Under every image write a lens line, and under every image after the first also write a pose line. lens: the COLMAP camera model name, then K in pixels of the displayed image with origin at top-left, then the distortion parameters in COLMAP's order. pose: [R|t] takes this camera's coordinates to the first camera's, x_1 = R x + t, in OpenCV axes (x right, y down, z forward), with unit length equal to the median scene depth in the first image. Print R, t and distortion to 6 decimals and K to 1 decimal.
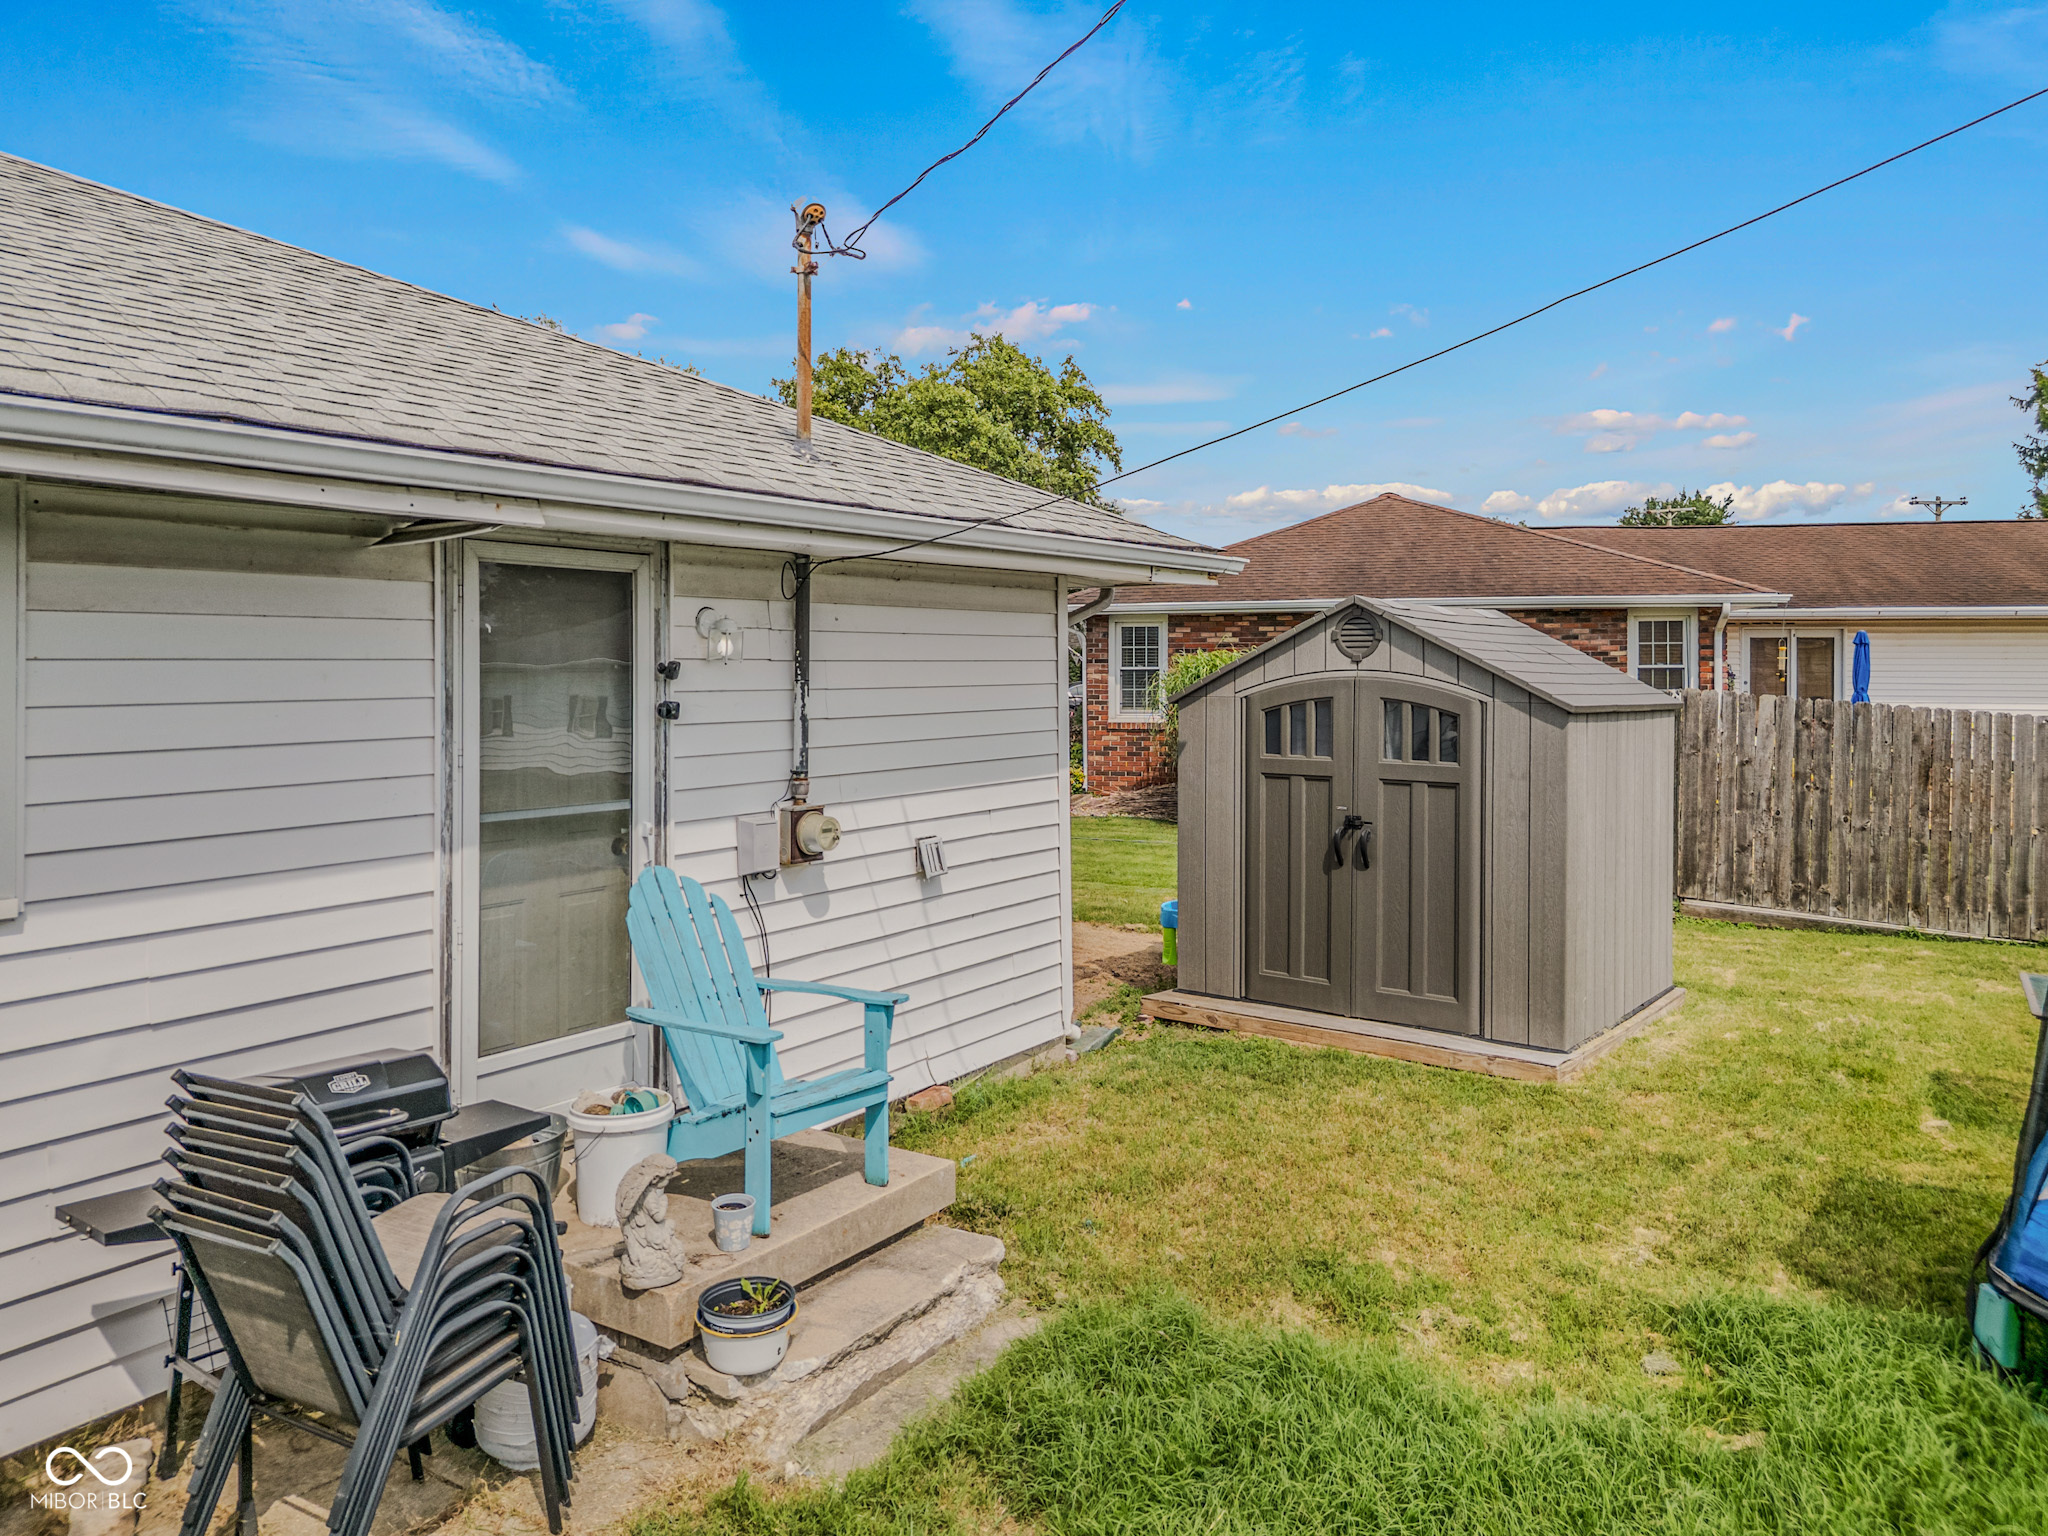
lens RADIAL K [[1530.1, 0, 991.1], [0, 1530.1, 629.2], [0, 0, 1]] dist [0.007083, -0.002825]
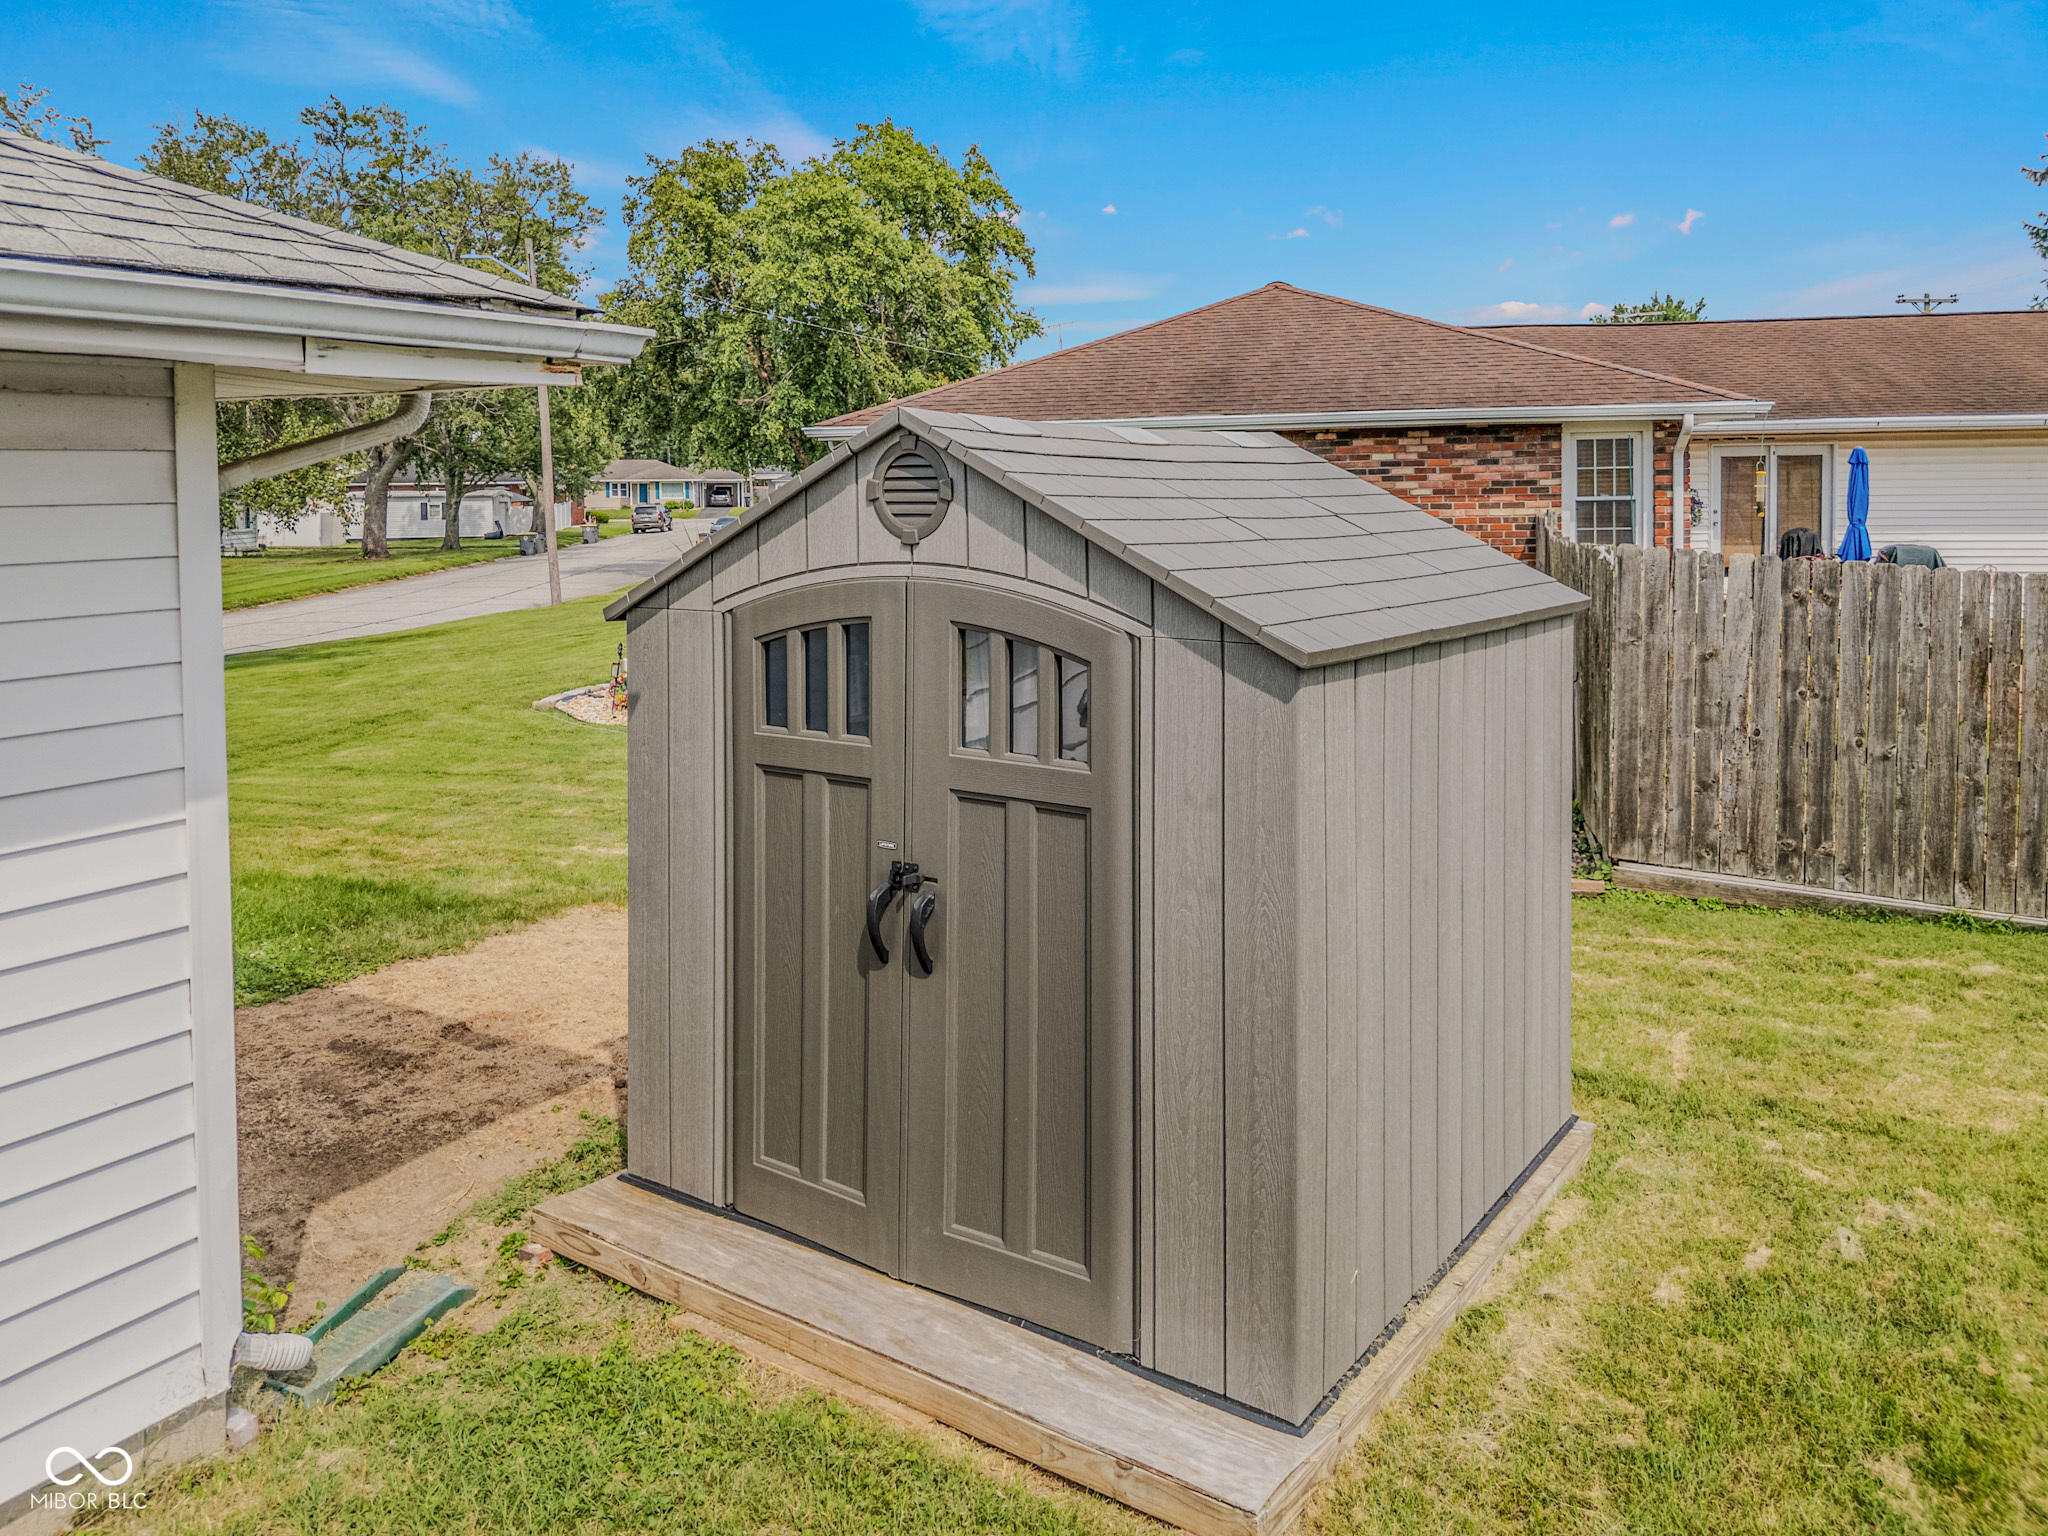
lens RADIAL K [[1598.6, 0, 1022.2], [0, 1598.6, 505.7], [0, 0, 1]] dist [0.007872, 0.012730]
pose [[0.998805, -0.016135, 0.046129, 0.169783], [0.014580, 0.999320, 0.033860, -0.005217], [-0.046644, -0.033147, 0.998361, 0.334345]]
